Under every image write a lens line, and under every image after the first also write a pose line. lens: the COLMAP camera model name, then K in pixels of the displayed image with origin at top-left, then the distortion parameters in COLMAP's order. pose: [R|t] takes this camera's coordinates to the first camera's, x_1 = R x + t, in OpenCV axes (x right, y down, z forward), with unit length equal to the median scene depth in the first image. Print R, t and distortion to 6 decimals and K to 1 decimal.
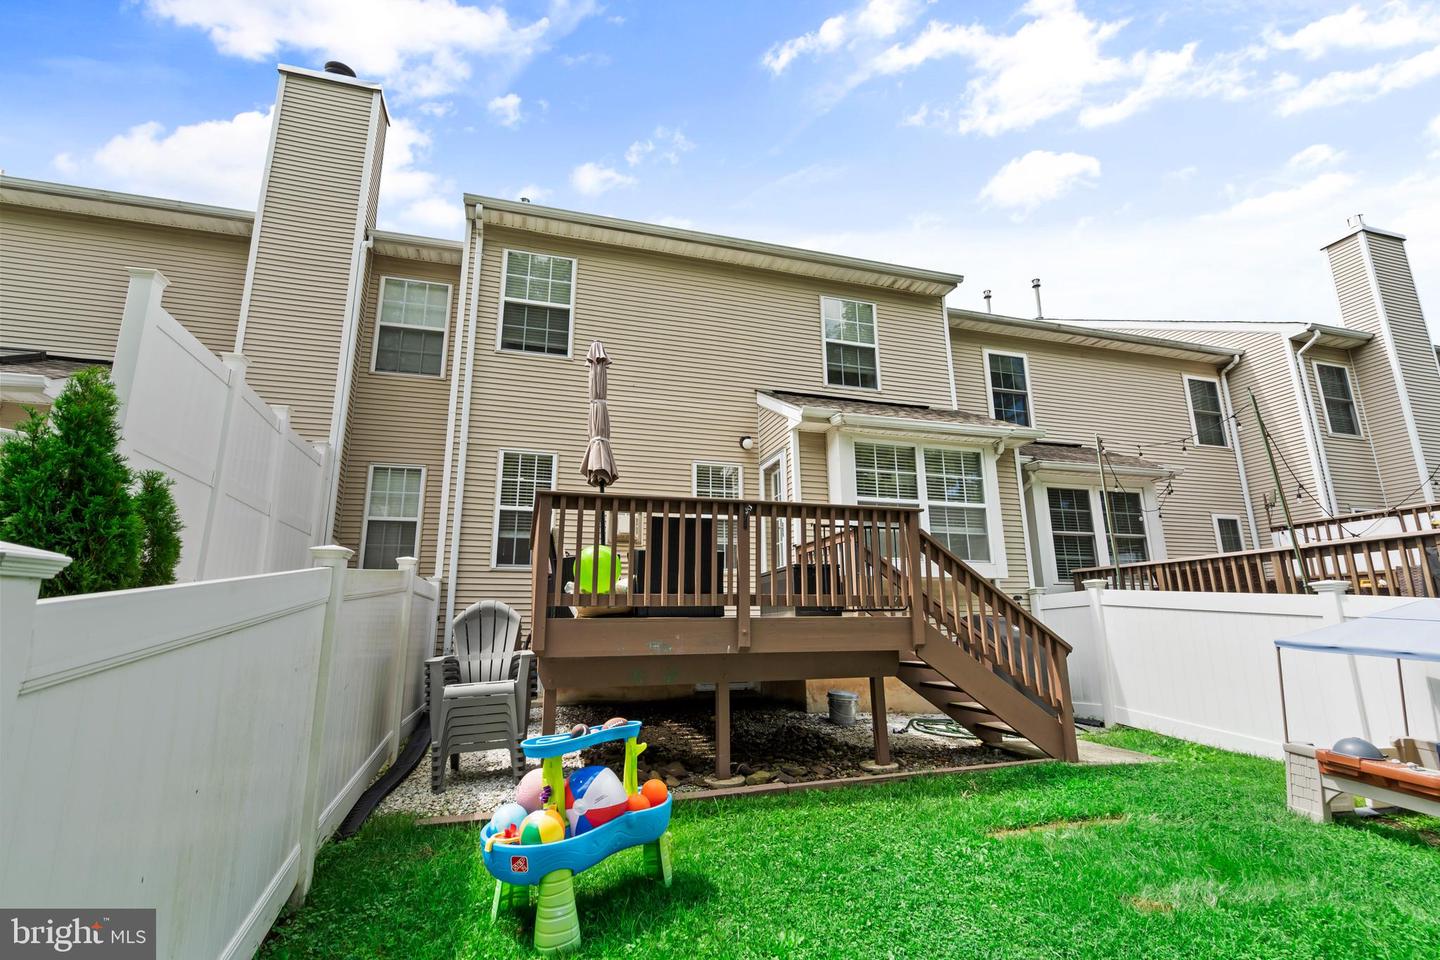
lens RADIAL K [[660.9, 0, 722.8], [0, 660.9, 481.1], [0, 0, 1]] dist [-0.002207, 0.001705]
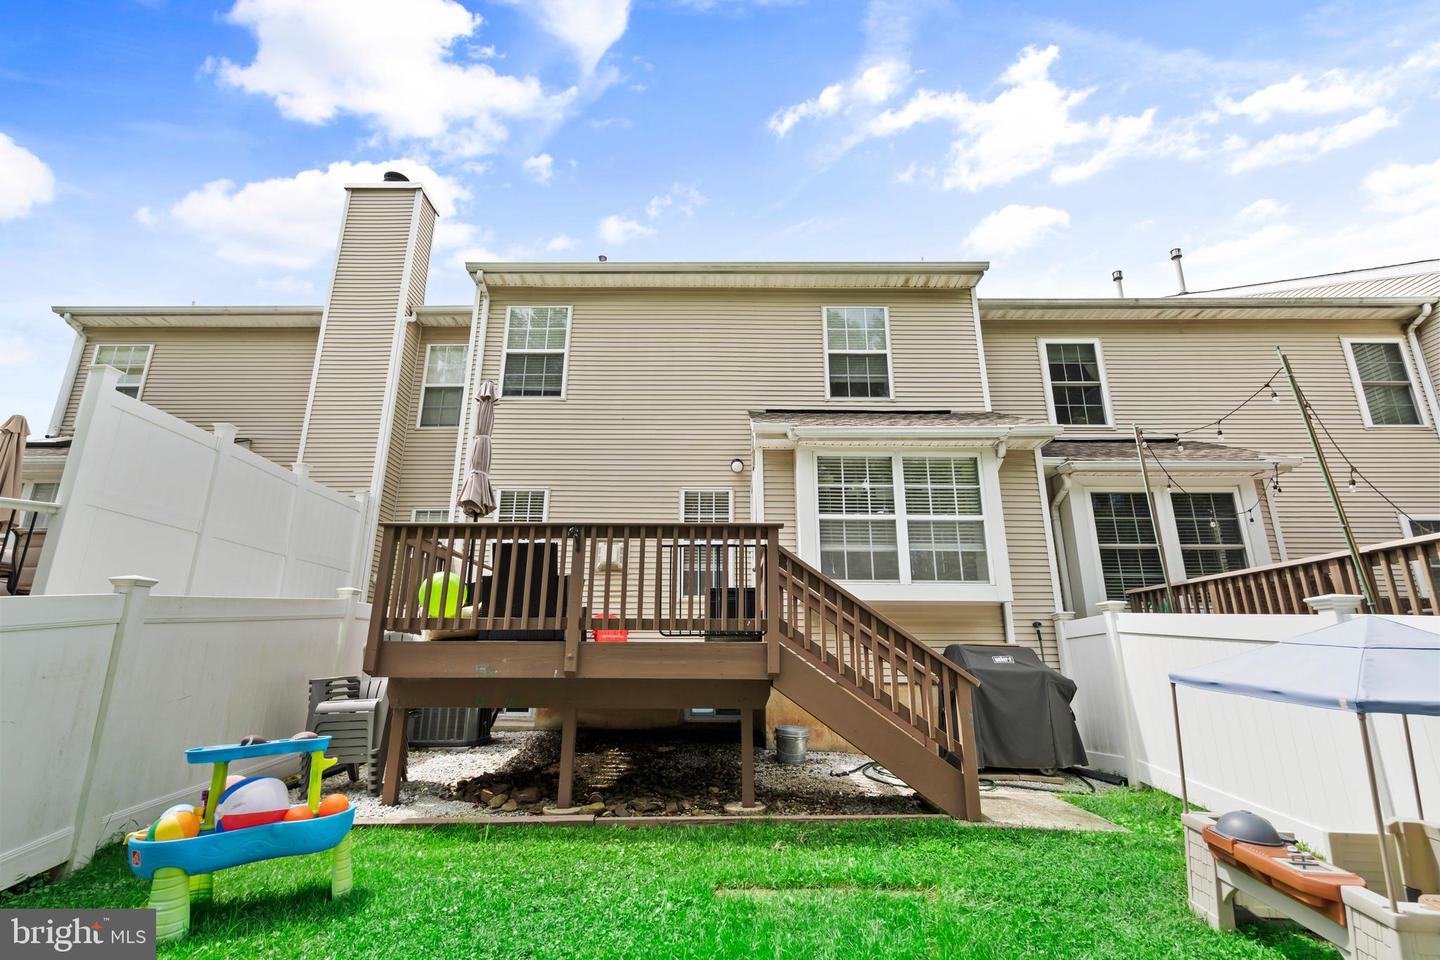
lens RADIAL K [[660.9, 0, 720.2], [0, 660.9, 479.8], [0, 0, 1]] dist [-0.002207, 0.001705]
pose [[0.954988, -0.066371, -0.289124, 0.309794], [0.051762, 0.996980, -0.057892, 0.019336], [0.292093, 0.040320, 0.955540, 0.062773]]
